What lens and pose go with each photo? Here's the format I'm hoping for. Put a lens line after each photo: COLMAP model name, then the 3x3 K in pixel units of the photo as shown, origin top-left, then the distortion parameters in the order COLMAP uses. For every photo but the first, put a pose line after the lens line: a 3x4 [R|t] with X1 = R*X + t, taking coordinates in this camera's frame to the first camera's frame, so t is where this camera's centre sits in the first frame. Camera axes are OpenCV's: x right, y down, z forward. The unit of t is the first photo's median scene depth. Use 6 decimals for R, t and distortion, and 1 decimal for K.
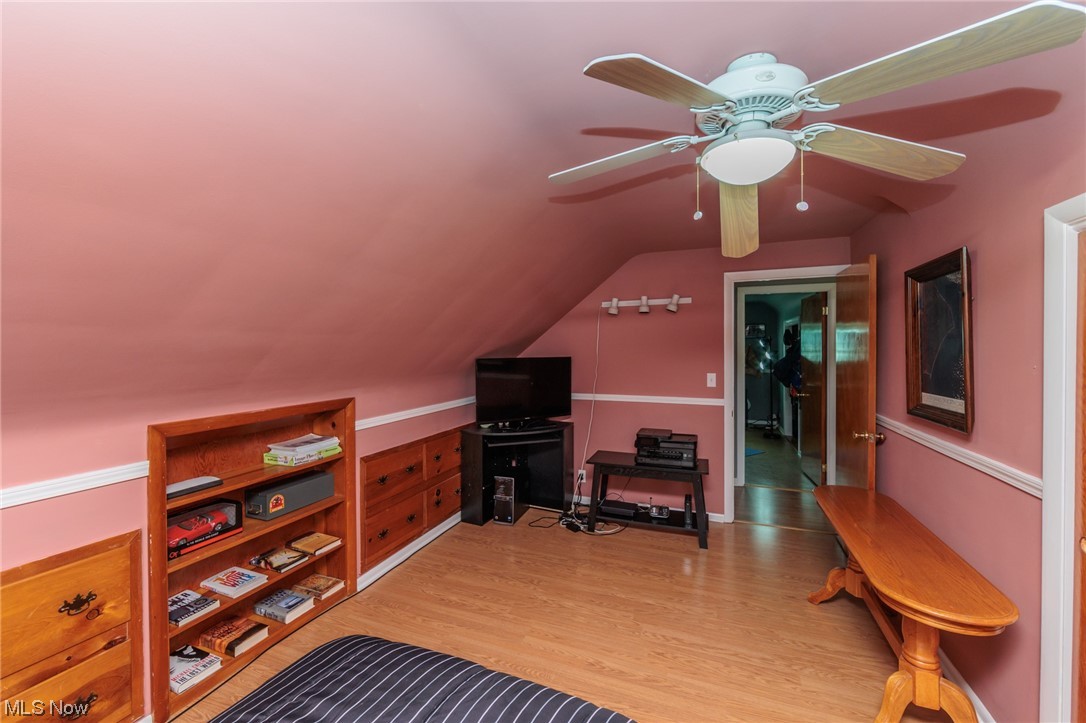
lens RADIAL K [[425.1, 0, 550.0], [0, 425.1, 352.9], [0, 0, 1]] dist [-0.005566, 0.000216]
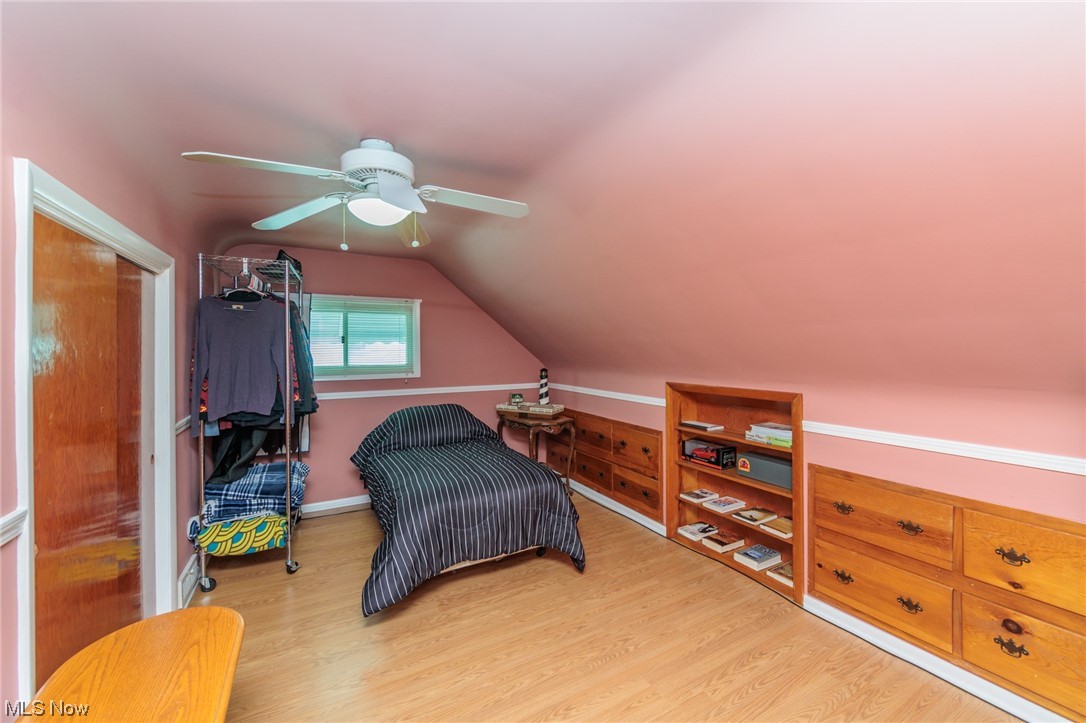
lens RADIAL K [[425.1, 0, 548.2], [0, 425.1, 353.0], [0, 0, 1]] dist [-0.005566, 0.000216]
pose [[-0.633069, 0.014172, -0.773966, 0.646888], [-0.000808, 0.999820, 0.018969, -0.001236], [0.774095, 0.012635, -0.632943, 1.251187]]
